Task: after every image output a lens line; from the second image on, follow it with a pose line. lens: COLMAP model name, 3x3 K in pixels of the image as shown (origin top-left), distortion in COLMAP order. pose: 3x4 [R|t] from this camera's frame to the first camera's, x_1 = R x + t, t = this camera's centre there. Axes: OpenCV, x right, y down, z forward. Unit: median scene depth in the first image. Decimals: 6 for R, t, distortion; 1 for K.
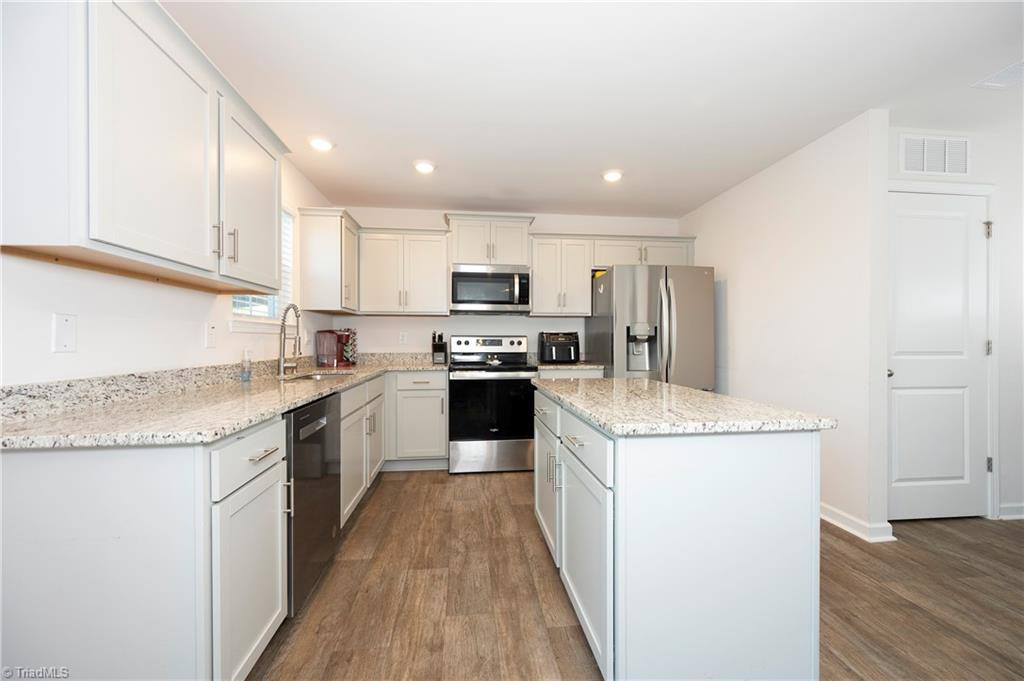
lens RADIAL K [[399.4, 0, 518.7], [0, 399.4, 339.8], [0, 0, 1]] dist [-0.000479, -0.000095]
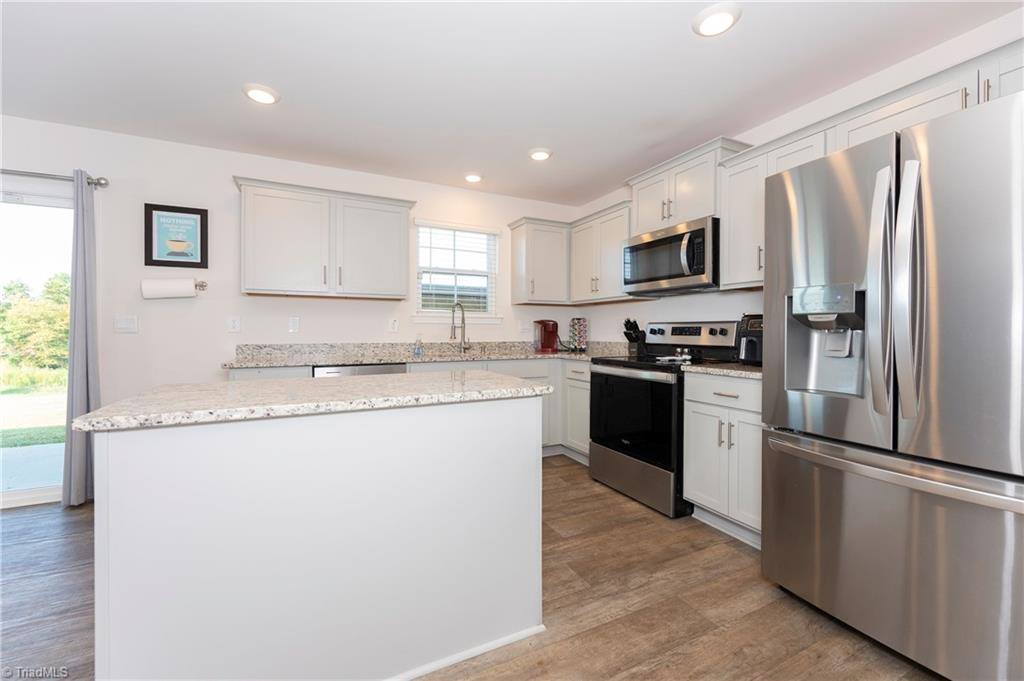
lens RADIAL K [[405.6, 0, 507.2], [0, 405.6, 329.7], [0, 0, 1]] dist [-0.000412, 0.000113]
pose [[0.337048, -0.003284, -0.941482, 0.805562], [-0.000414, 0.999993, -0.003636, 0.010523], [0.941487, 0.001615, 0.337044, 0.673193]]
